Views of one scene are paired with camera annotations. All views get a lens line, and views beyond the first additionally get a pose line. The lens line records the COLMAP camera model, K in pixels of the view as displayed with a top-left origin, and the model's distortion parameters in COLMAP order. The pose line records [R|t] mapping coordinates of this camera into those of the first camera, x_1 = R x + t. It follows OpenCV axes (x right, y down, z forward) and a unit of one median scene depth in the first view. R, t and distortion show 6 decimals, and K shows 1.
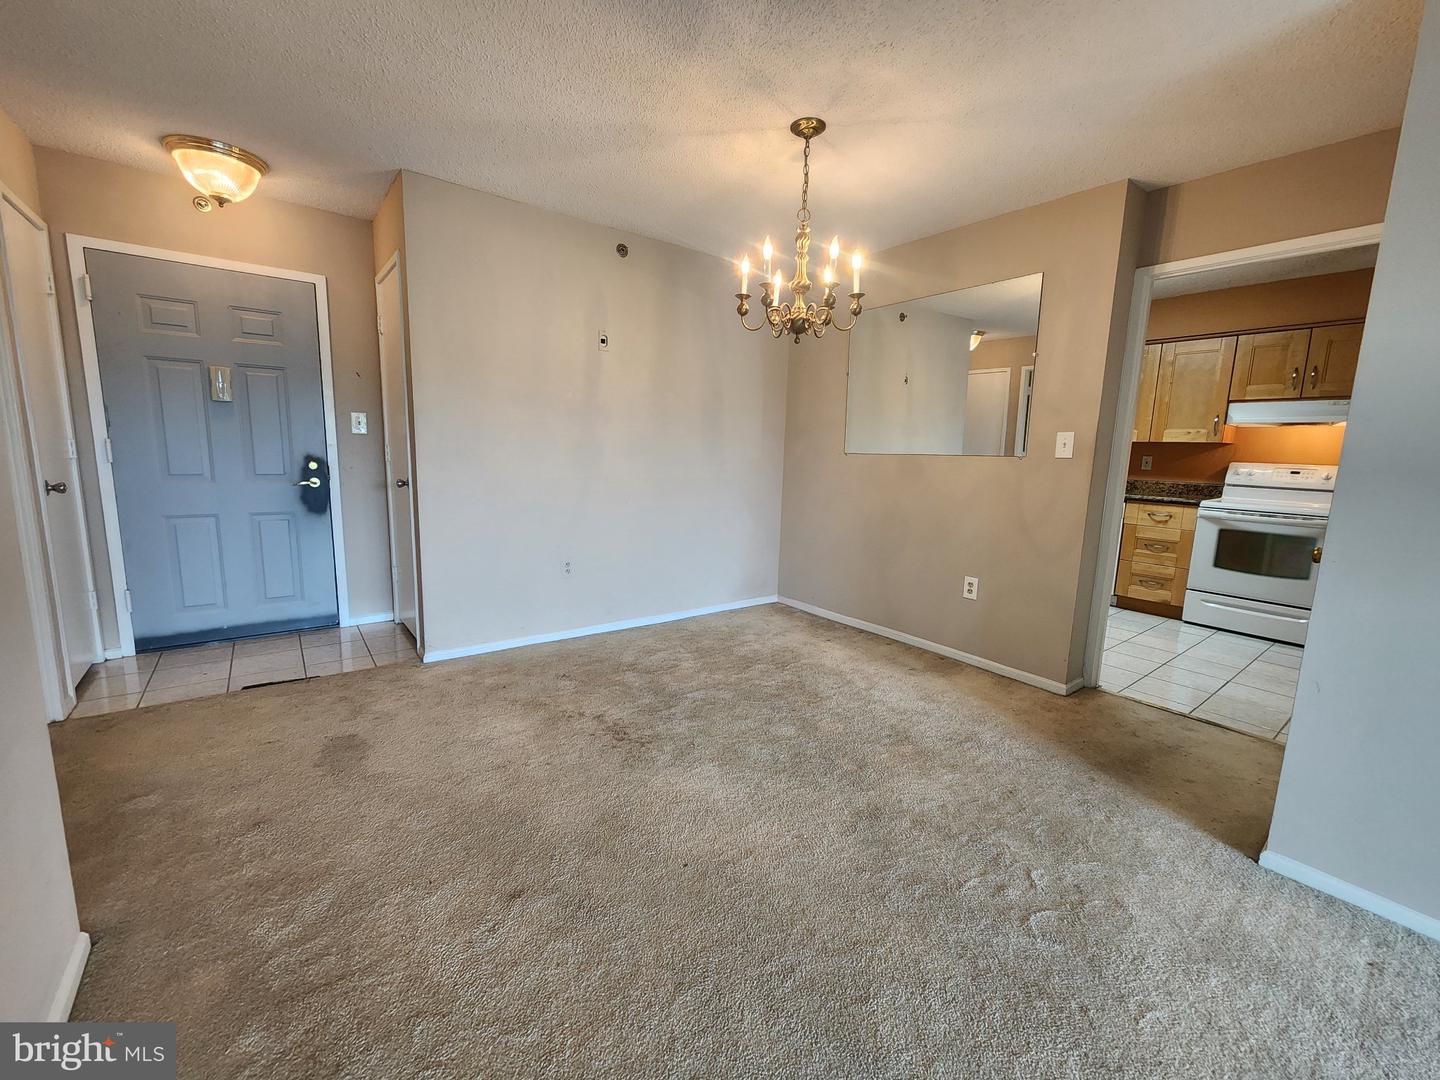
lens RADIAL K [[585.7, 0, 716.3], [0, 585.7, 536.9], [0, 0, 1]] dist [-0.002990, 0.000188]
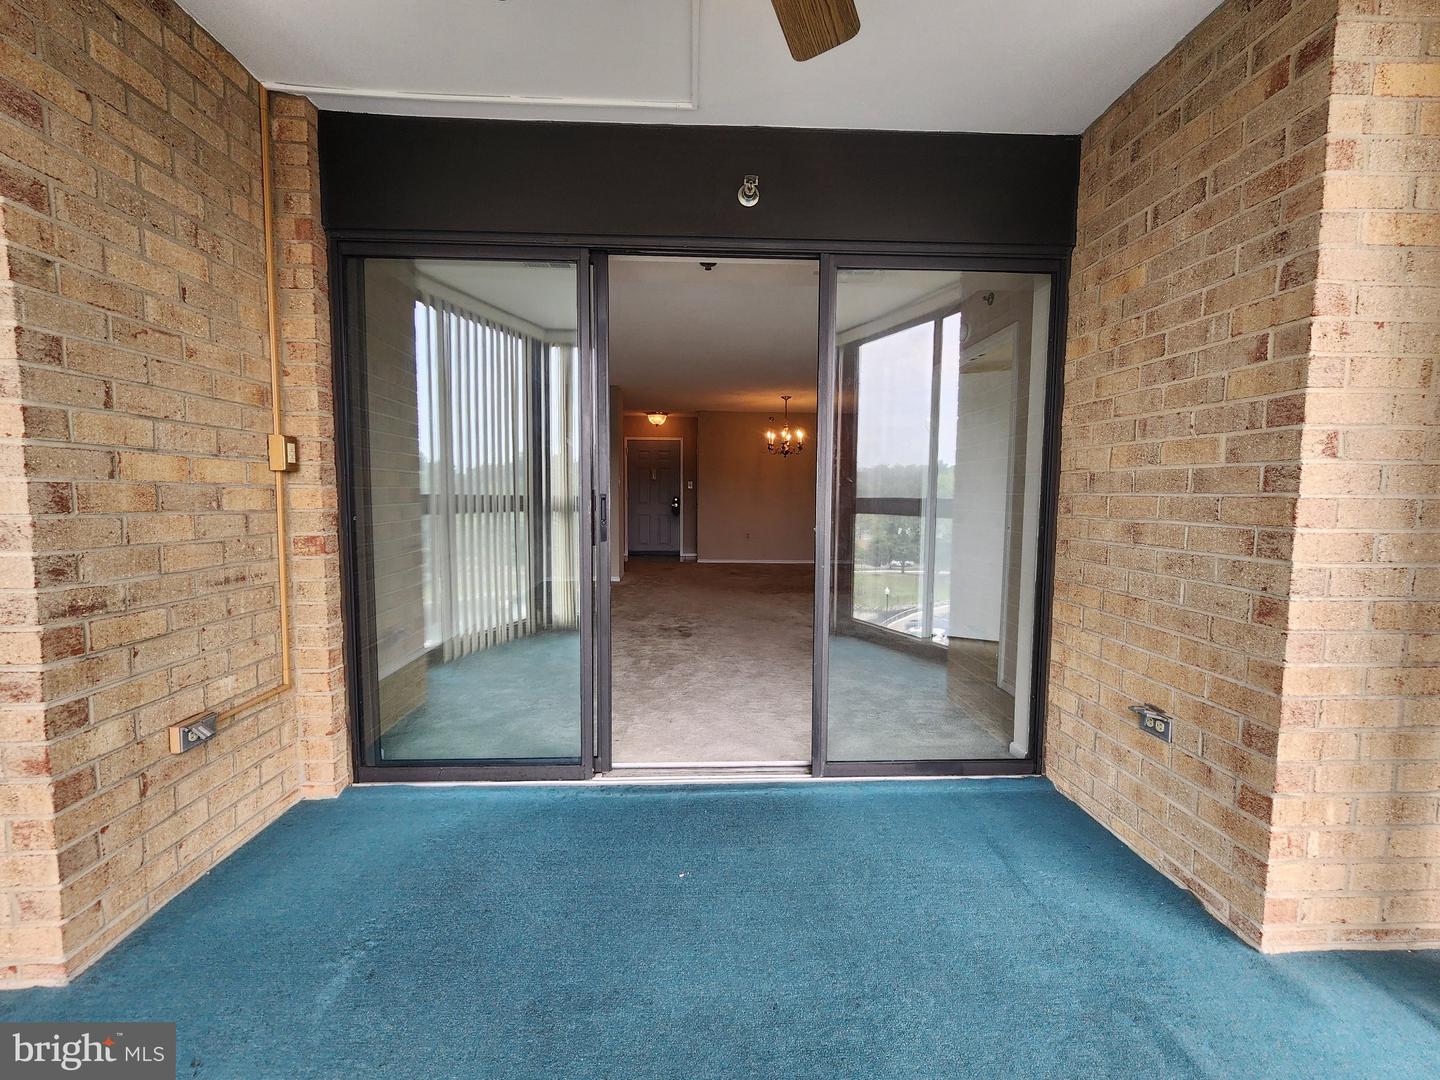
lens RADIAL K [[585.7, 0, 707.5], [0, 585.7, 538.1], [0, 0, 1]] dist [-0.002990, 0.000188]
pose [[0.813840, 0.018777, -0.580786, 1.212605], [-0.070973, 0.995207, -0.067277, 0.268668], [0.576739, 0.095972, 0.811272, -1.345300]]
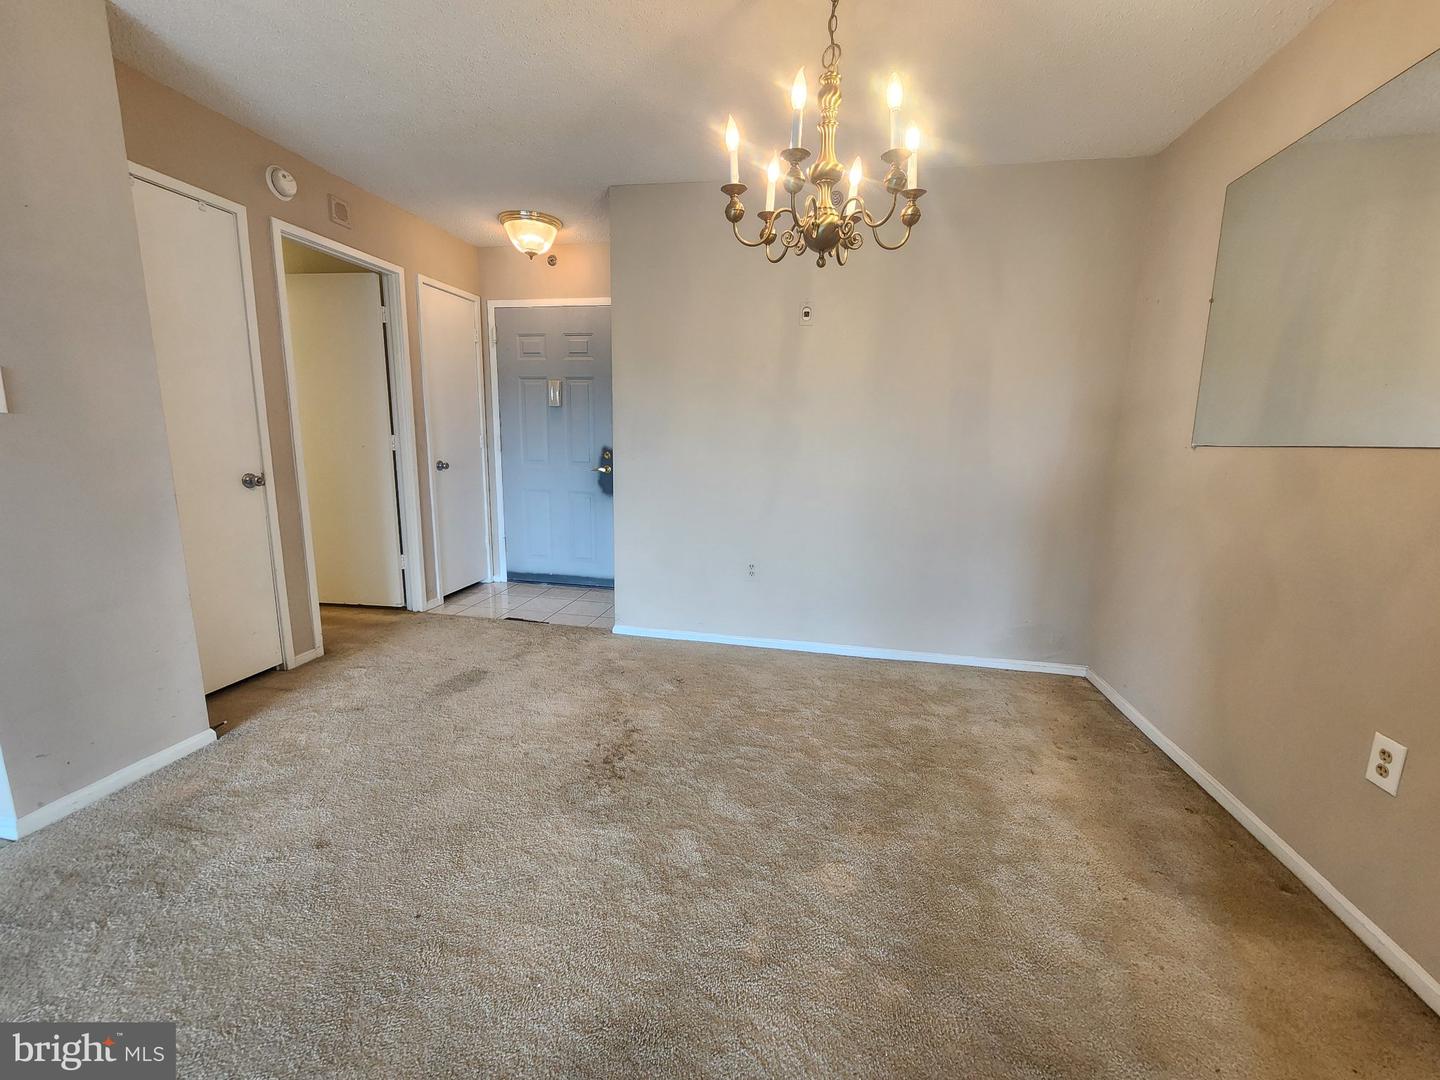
lens RADIAL K [[585.7, 0, 725.1], [0, 585.7, 535.9], [0, 0, 1]] dist [-0.002990, 0.000188]
pose [[0.672052, 0.111840, -0.732009, 0.405431], [-0.113761, 0.992387, 0.047179, -0.040991], [0.731713, 0.051567, 0.679659, 0.360019]]
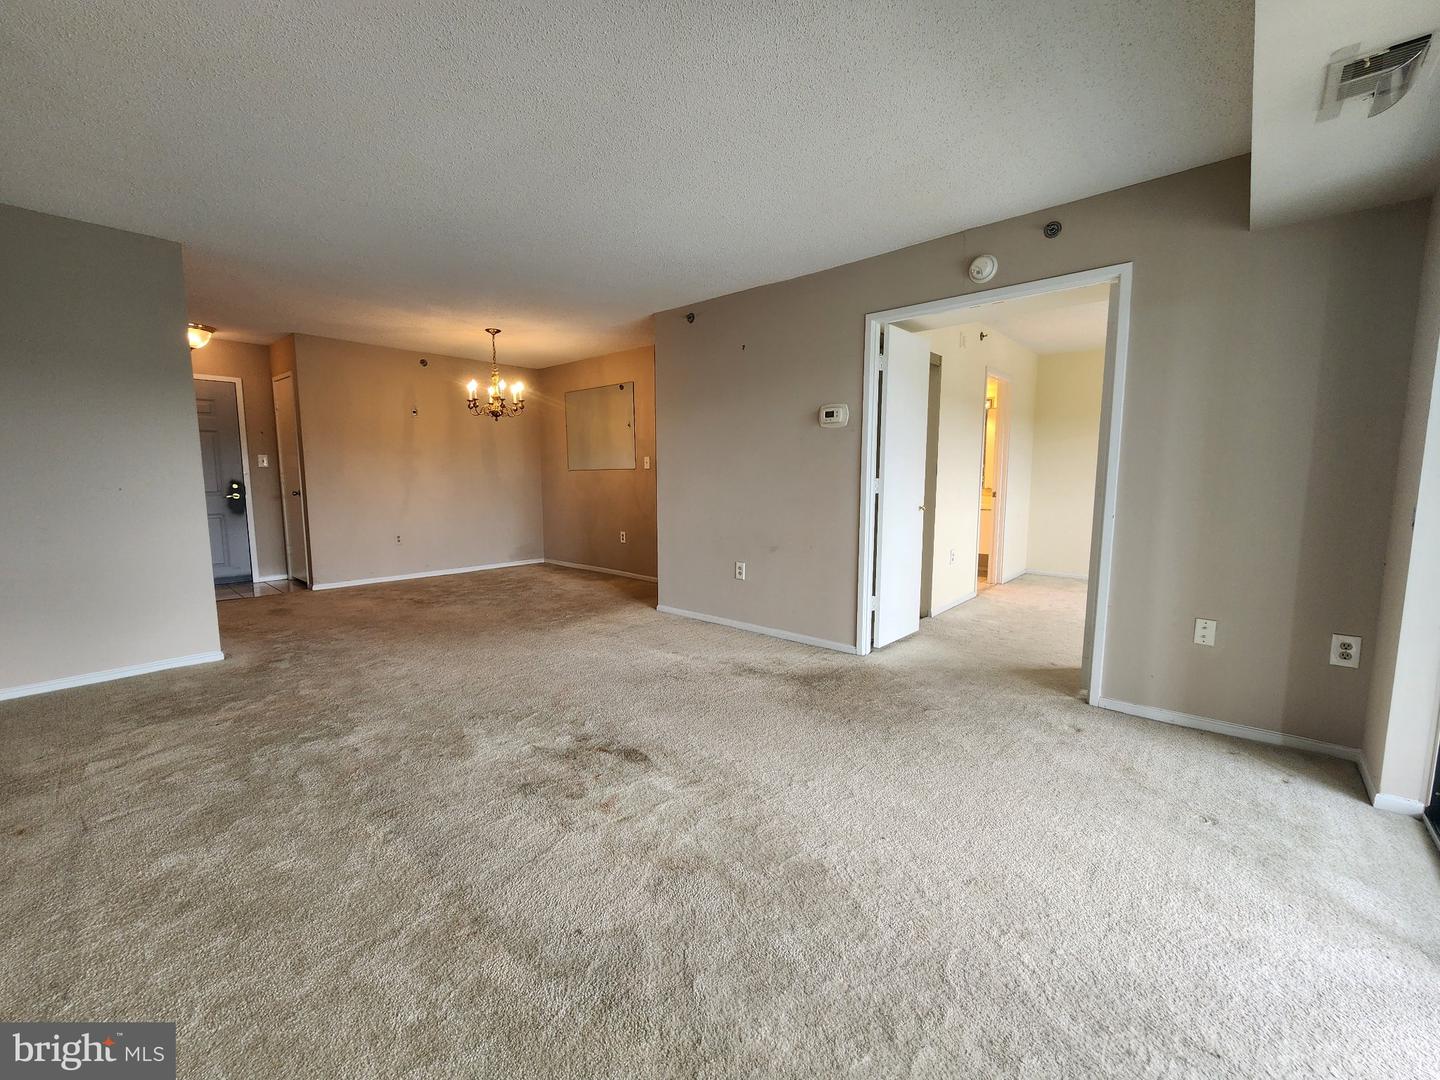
lens RADIAL K [[585.7, 0, 714.9], [0, 585.7, 537.1], [0, 0, 1]] dist [-0.002990, 0.000188]
pose [[0.980387, -0.050635, 0.190464, 0.364979], [0.058616, 0.997613, -0.036498, 0.176360], [-0.188161, 0.046947, 0.981015, -0.964770]]
